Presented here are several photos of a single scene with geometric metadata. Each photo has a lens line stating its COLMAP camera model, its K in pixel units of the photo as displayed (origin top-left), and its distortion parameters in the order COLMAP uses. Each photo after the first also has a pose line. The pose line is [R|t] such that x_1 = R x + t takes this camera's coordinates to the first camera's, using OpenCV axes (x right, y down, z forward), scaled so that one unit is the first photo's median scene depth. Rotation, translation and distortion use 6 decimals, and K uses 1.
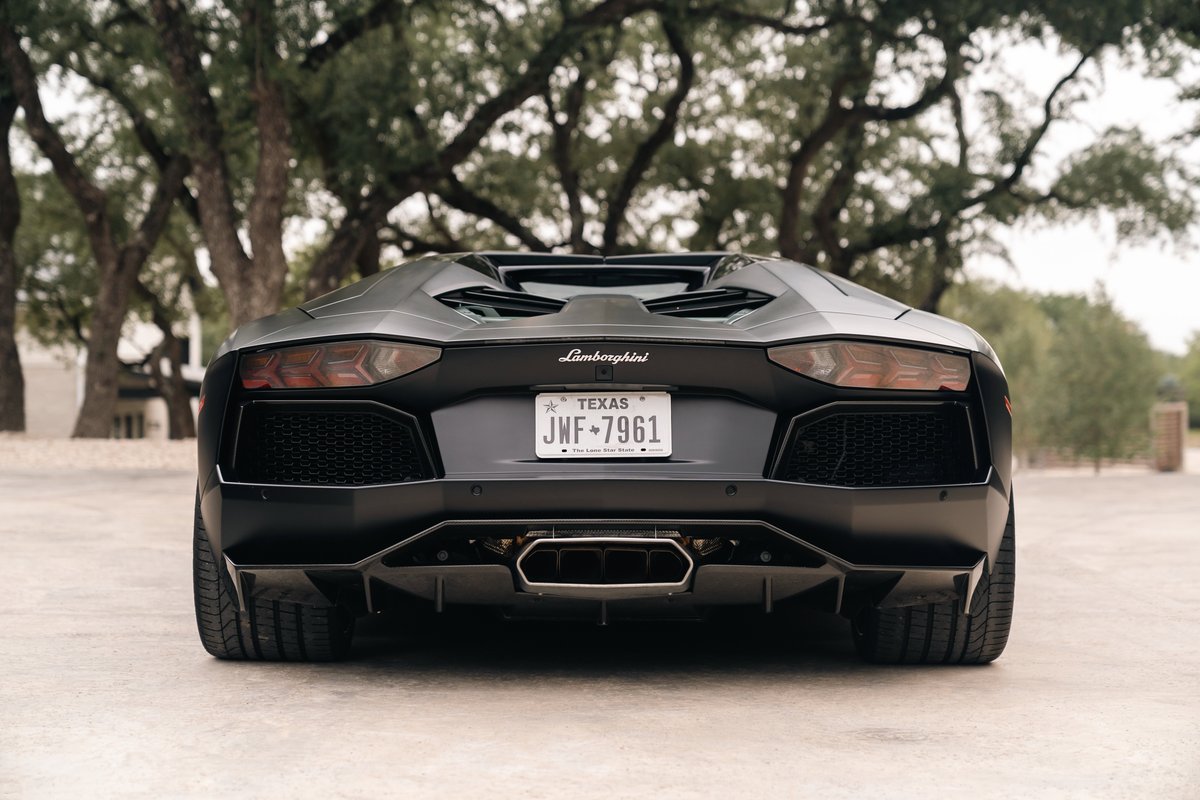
lens RADIAL K [[2337.7, 0, 600.5], [0, 2337.7, 399.3], [0, 0, 1]] dist [-0.016178, 0.000000]
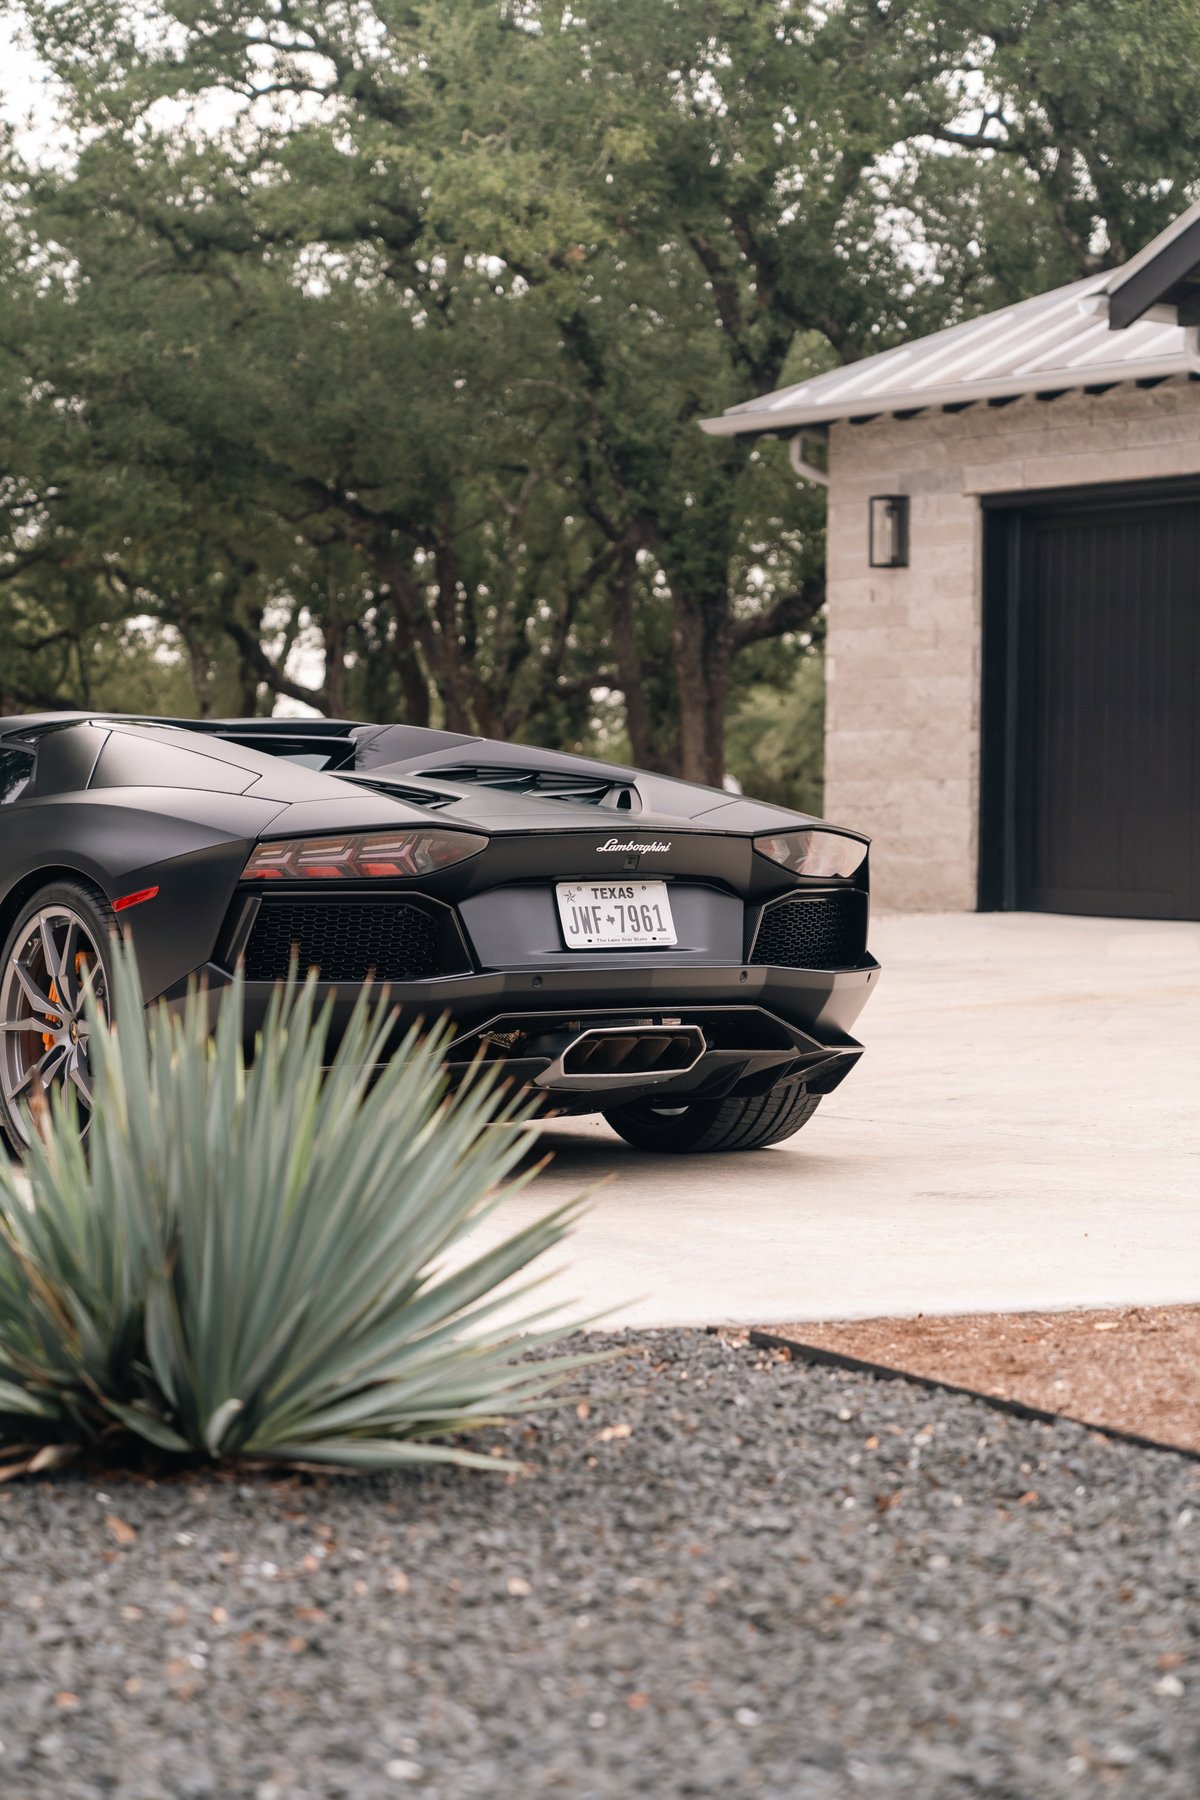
lens RADIAL K [[3501.9, 0, 595.4], [0, 3501.9, 899.3], [0, 0, 1]] dist [0.006055, 0.000000]
pose [[0.826482, -0.008589, 0.562898, -0.848088], [0.002409, 0.999928, 0.011721, -0.012996], [-0.562959, -0.008331, 0.826443, -0.230064]]
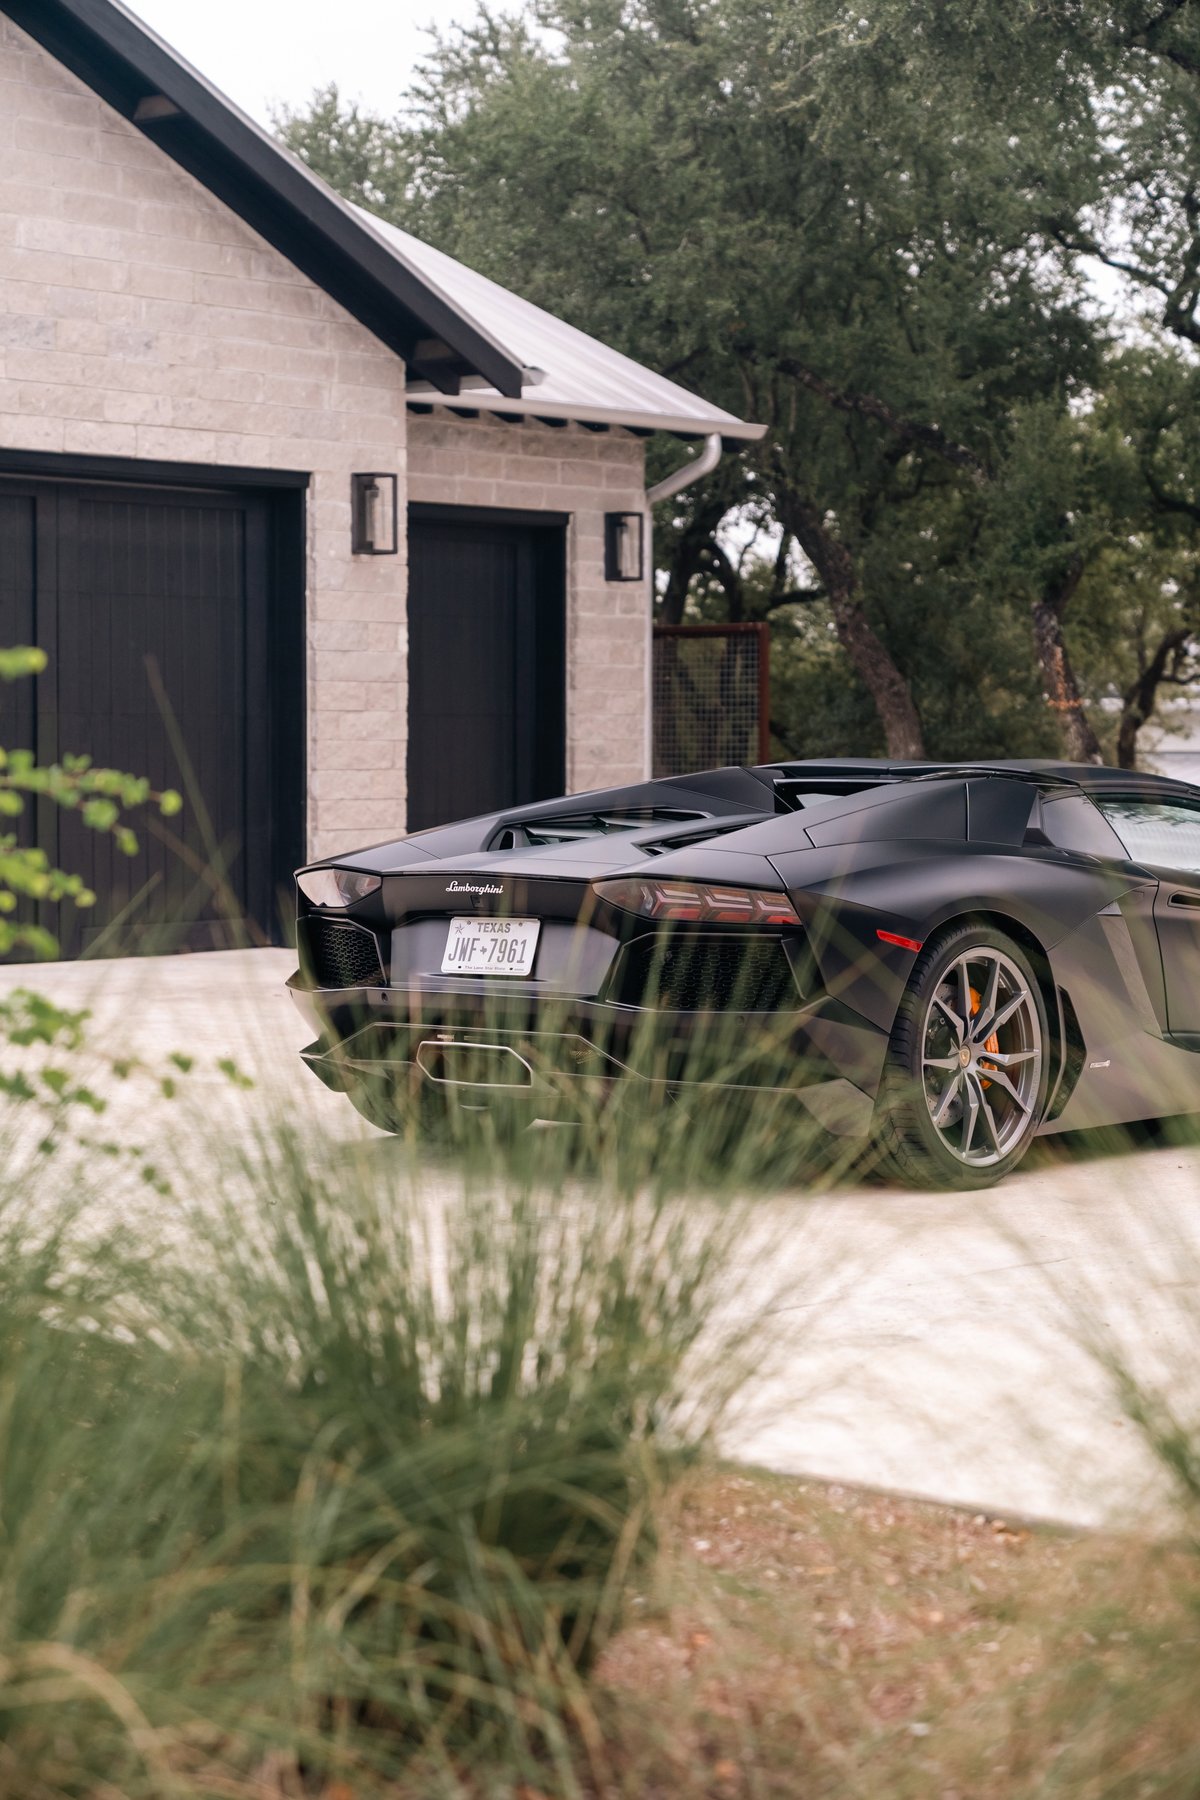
lens RADIAL K [[3501.9, 0, 596.5], [0, 3501.9, 891.2], [0, 0, 1]] dist [0.006055, 0.000000]
pose [[0.768308, 0.024977, -0.639593, 1.150577], [-0.011972, 0.999624, 0.024655, -0.059607], [0.639968, -0.011285, 0.768319, -0.298169]]
